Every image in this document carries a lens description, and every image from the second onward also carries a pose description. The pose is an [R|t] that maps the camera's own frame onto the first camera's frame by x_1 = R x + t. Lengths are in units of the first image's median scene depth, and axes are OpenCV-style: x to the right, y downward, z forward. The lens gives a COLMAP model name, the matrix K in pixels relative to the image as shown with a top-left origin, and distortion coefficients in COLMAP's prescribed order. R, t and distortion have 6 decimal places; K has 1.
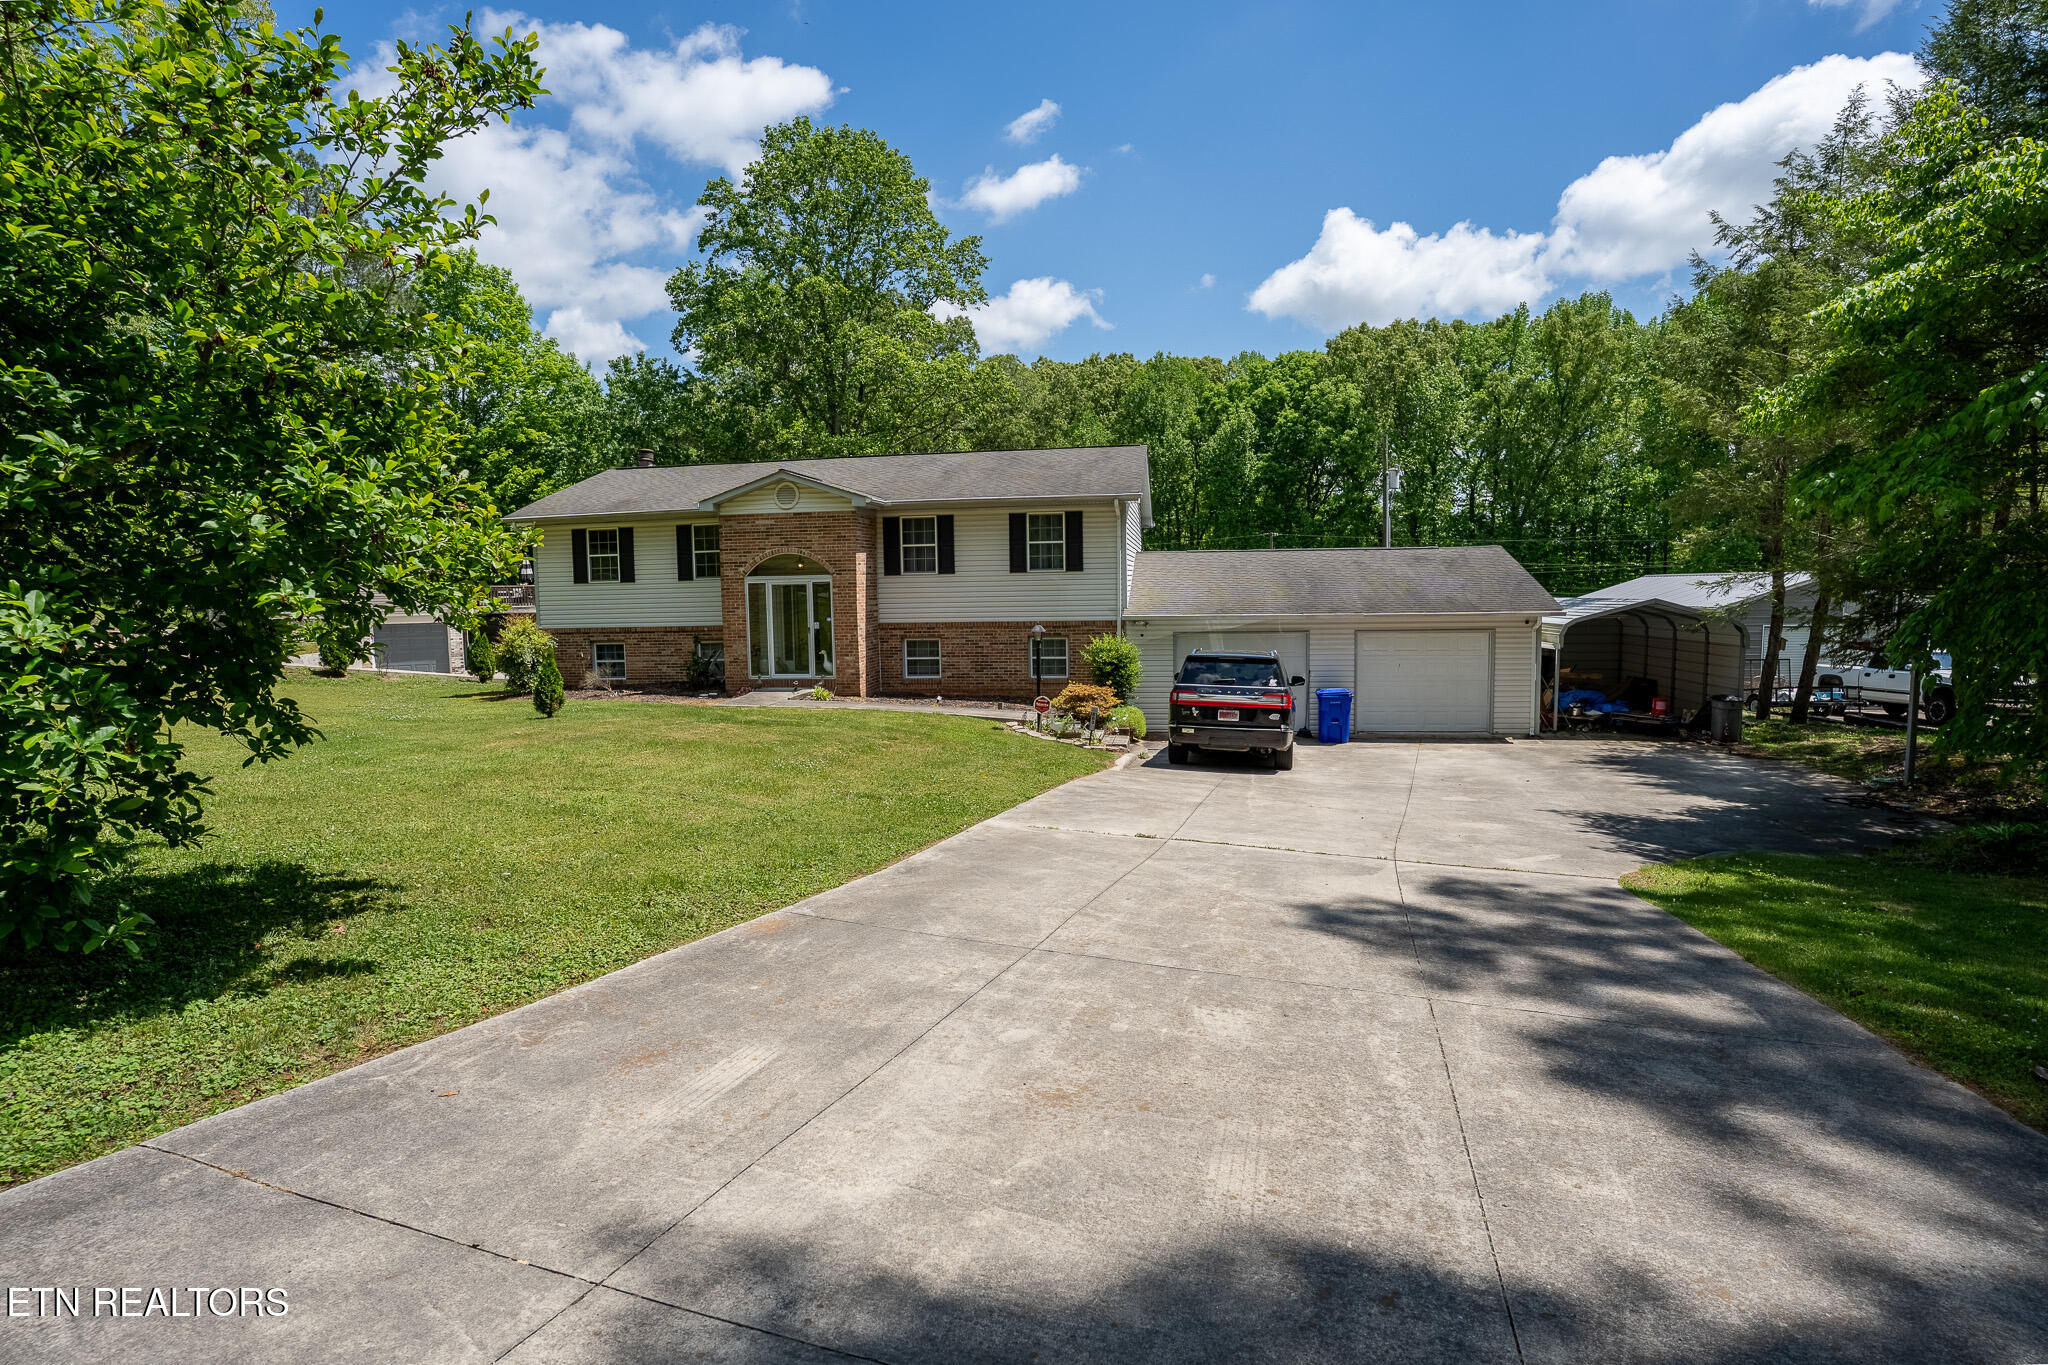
lens RADIAL K [[1070.3, 0, 1012.4], [0, 1070.3, 676.8], [0, 0, 1]] dist [-0.075504, 0.041200]
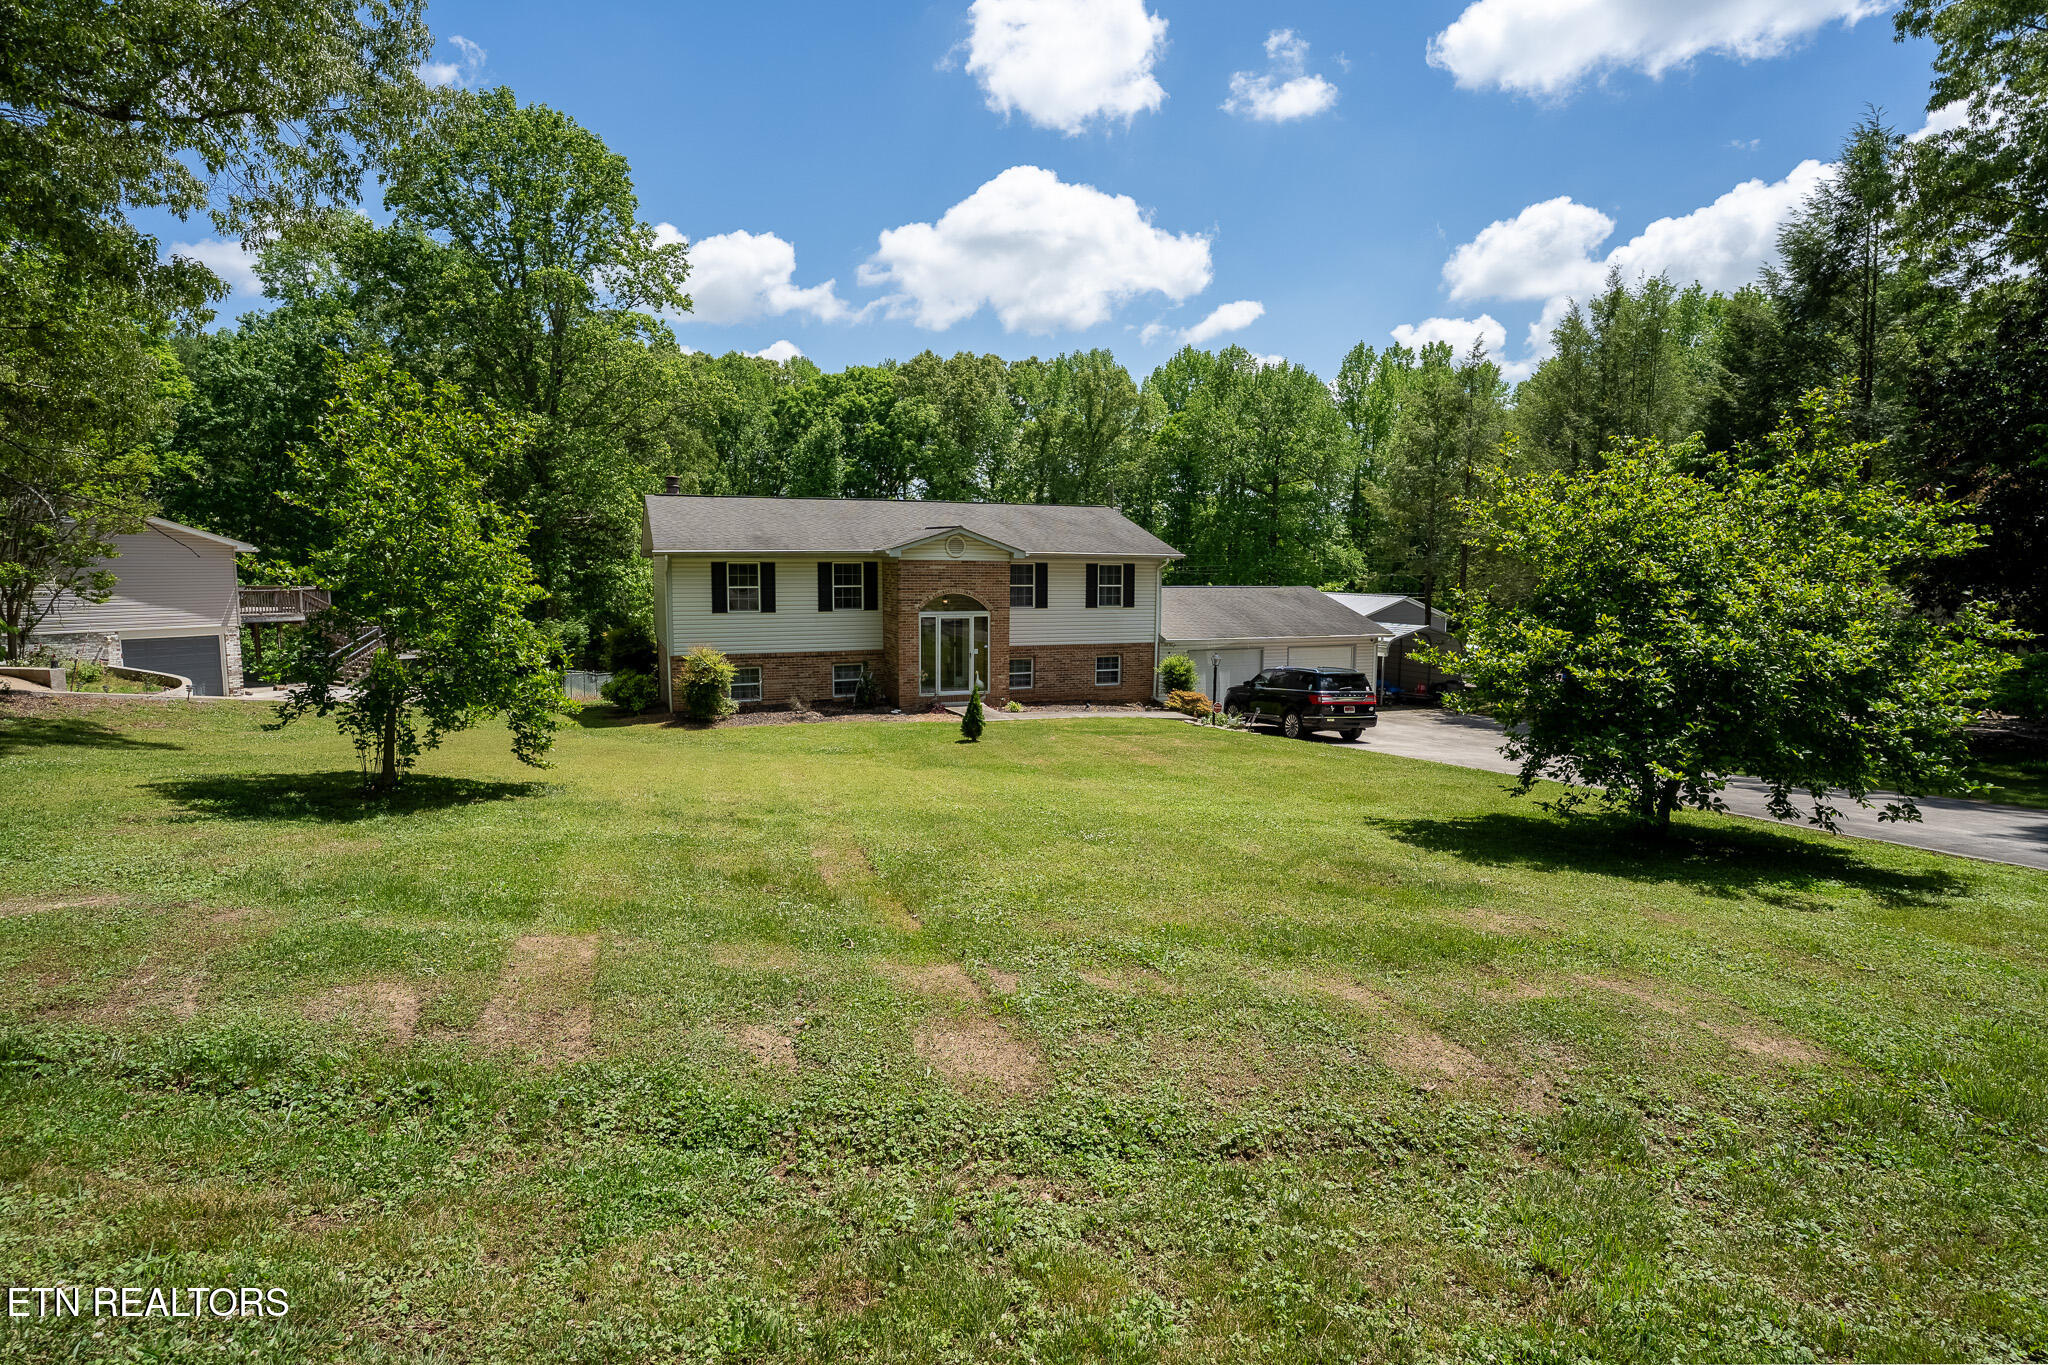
lens RADIAL K [[1070.3, 0, 1012.4], [0, 1070.3, 676.8], [0, 0, 1]] dist [-0.075504, 0.041200]
pose [[0.847418, -0.033651, 0.529859, -0.787437], [0.021881, 0.999355, 0.028473, -0.051281], [-0.530476, -0.012535, 0.847607, -0.083110]]
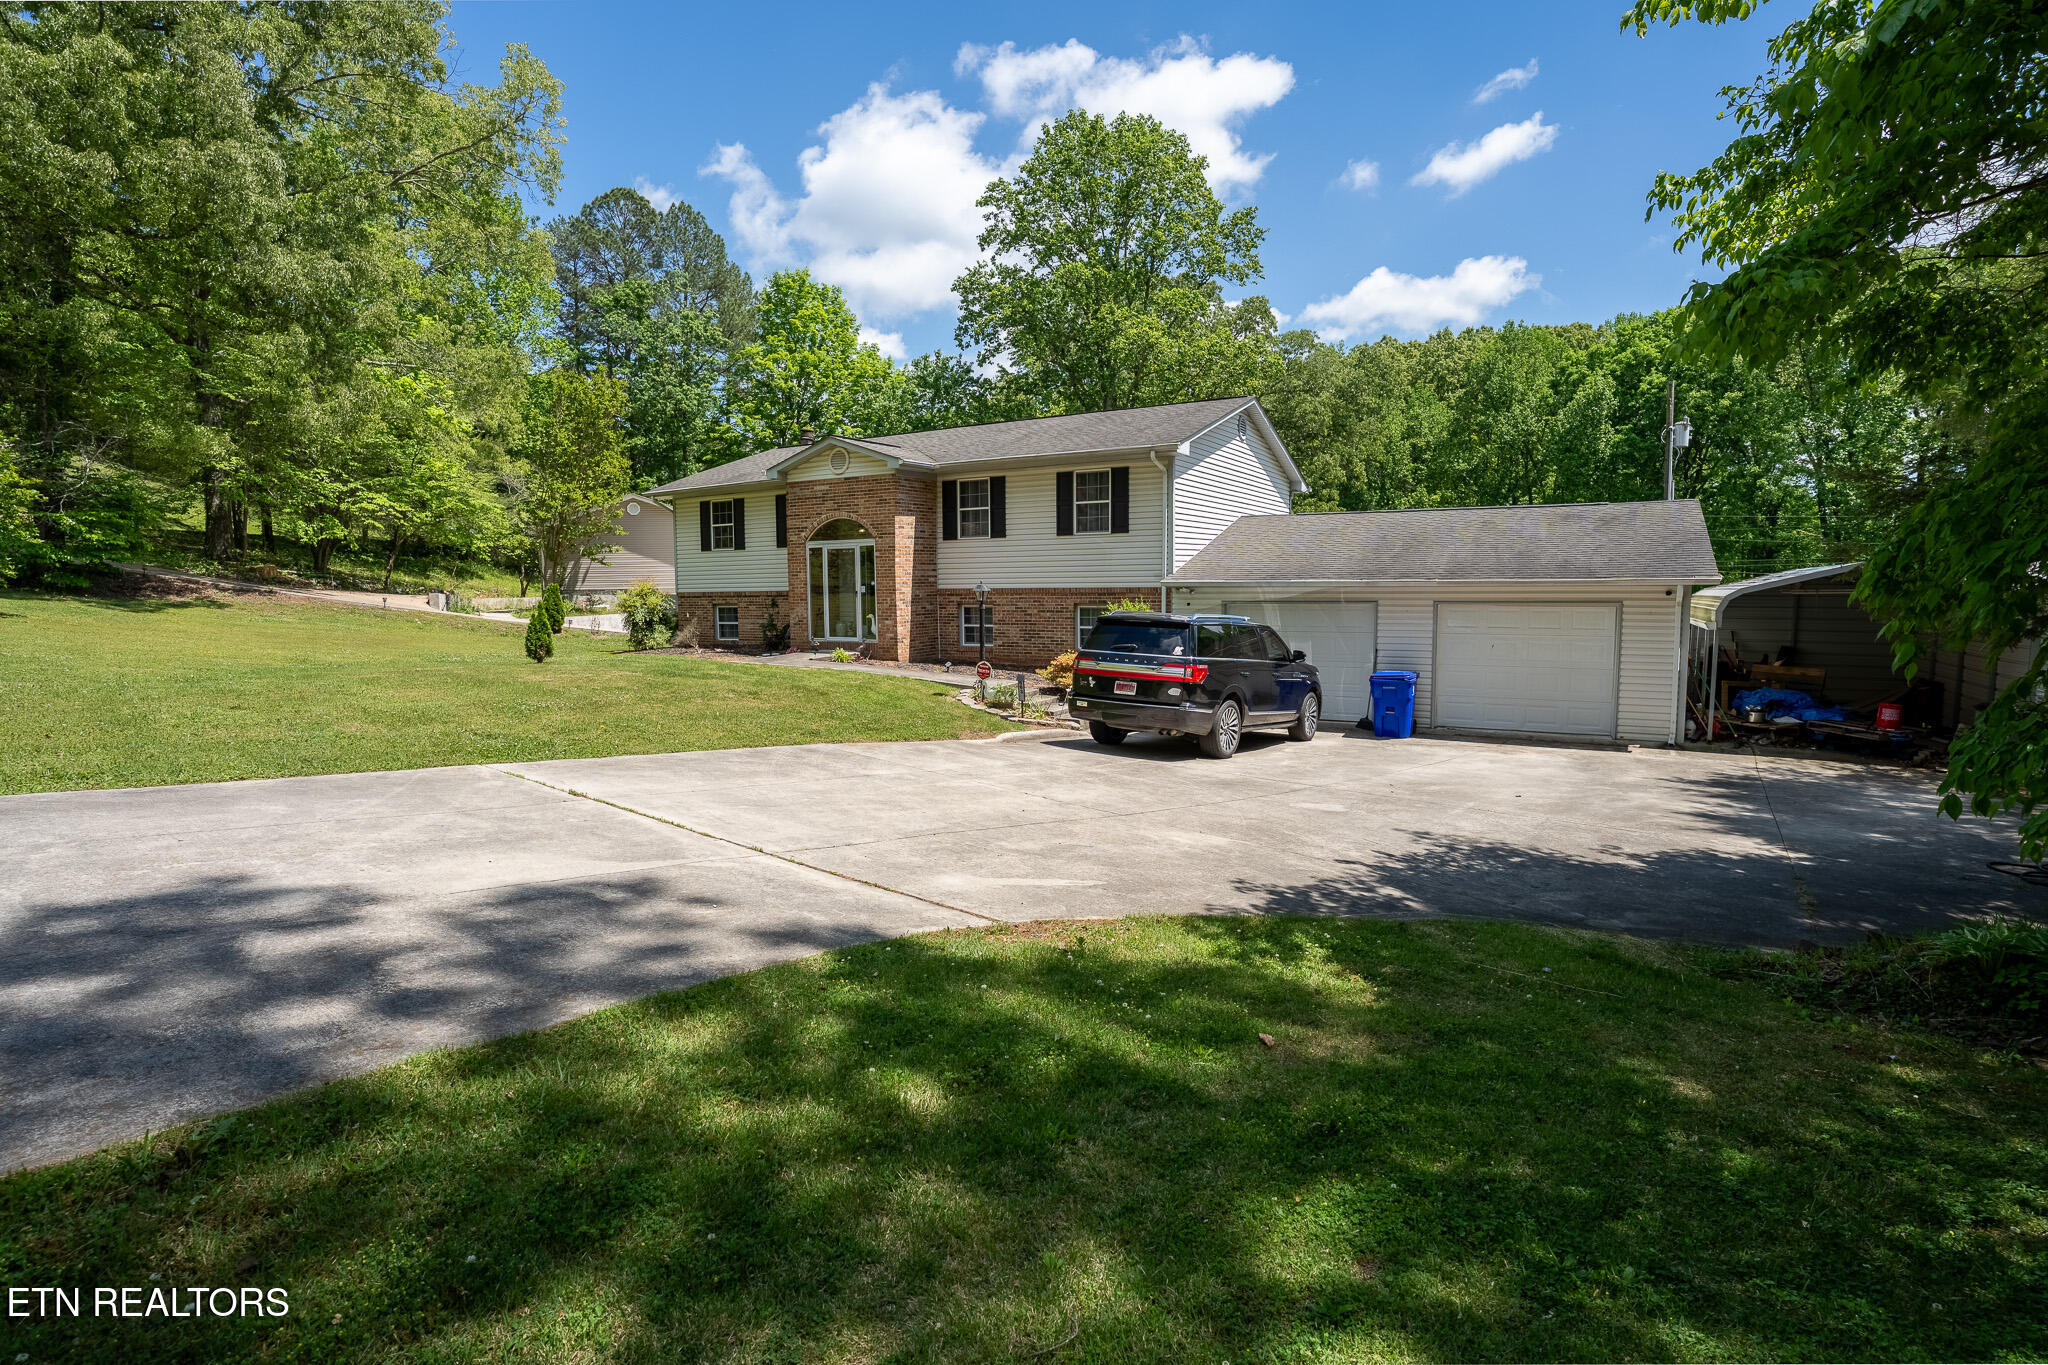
lens RADIAL K [[1020.8, 0, 1017.6], [0, 1020.8, 680.4], [0, 0, 1]] dist [-0.061271, 0.020779]
pose [[0.930190, 0.042169, -0.364649, 0.295612], [-0.037194, 0.999095, 0.020658, 0.011903], [0.365190, -0.005653, 0.930916, 0.155340]]
